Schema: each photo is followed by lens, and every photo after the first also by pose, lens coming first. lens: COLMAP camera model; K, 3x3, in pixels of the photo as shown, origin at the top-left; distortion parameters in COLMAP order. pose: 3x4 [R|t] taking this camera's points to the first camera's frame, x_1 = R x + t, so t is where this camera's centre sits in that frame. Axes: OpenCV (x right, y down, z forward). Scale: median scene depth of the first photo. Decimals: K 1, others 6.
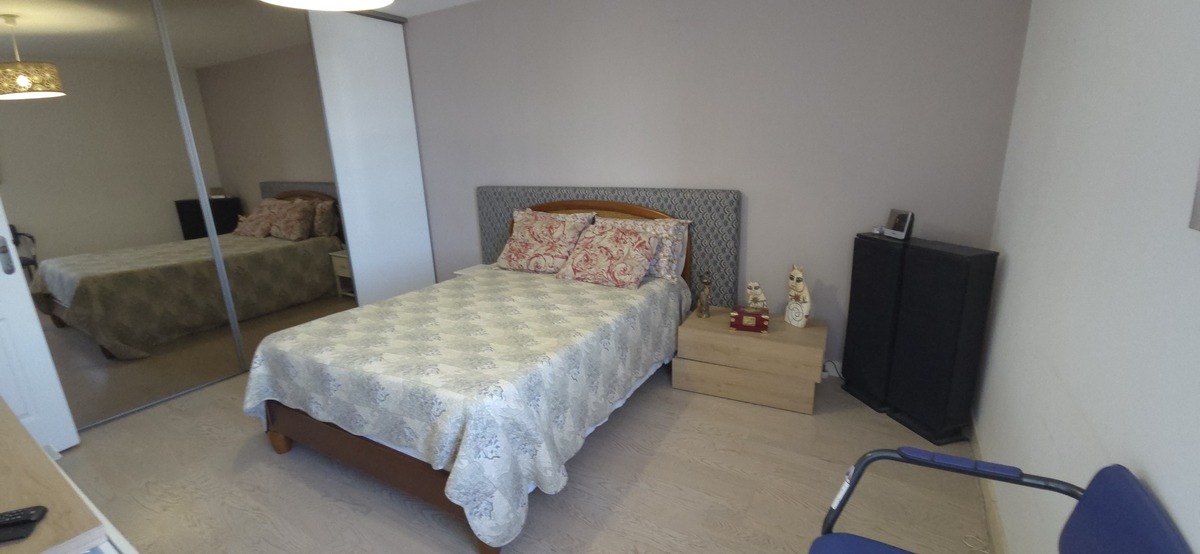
lens RADIAL K [[478.2, 0, 603.0], [0, 478.2, 277.8], [0, 0, 1]] dist [0.000265, -0.000470]
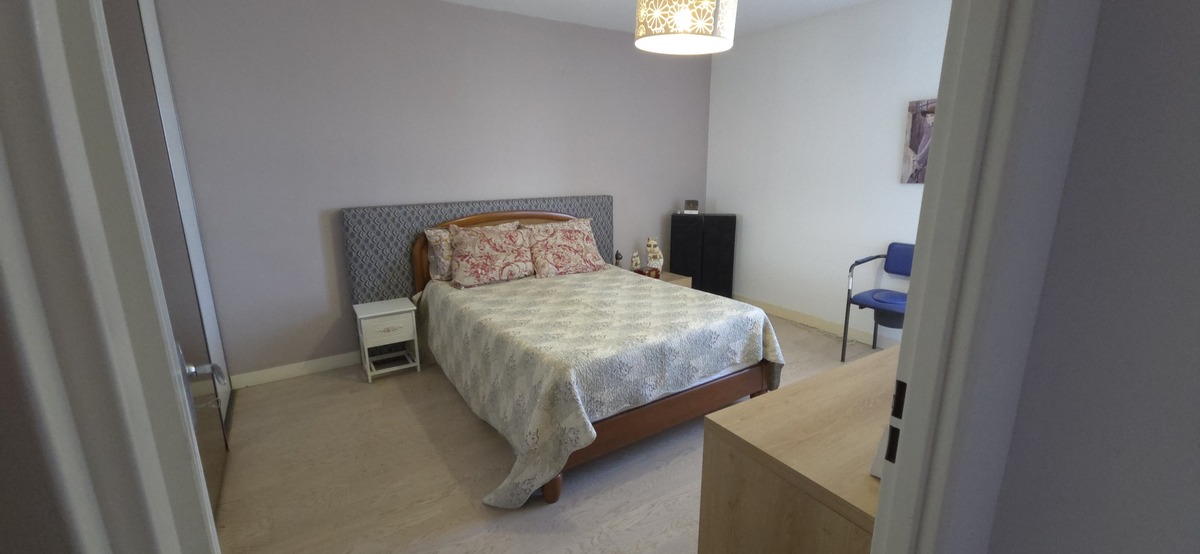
lens RADIAL K [[478.2, 0, 602.0], [0, 478.2, 273.0], [0, 0, 1]] dist [0.000265, -0.000470]
pose [[0.455001, -0.177682, 0.872584, -0.989737], [0.221803, 0.971621, 0.082192, -0.070361], [-0.862426, 0.156144, 0.481499, 0.321469]]
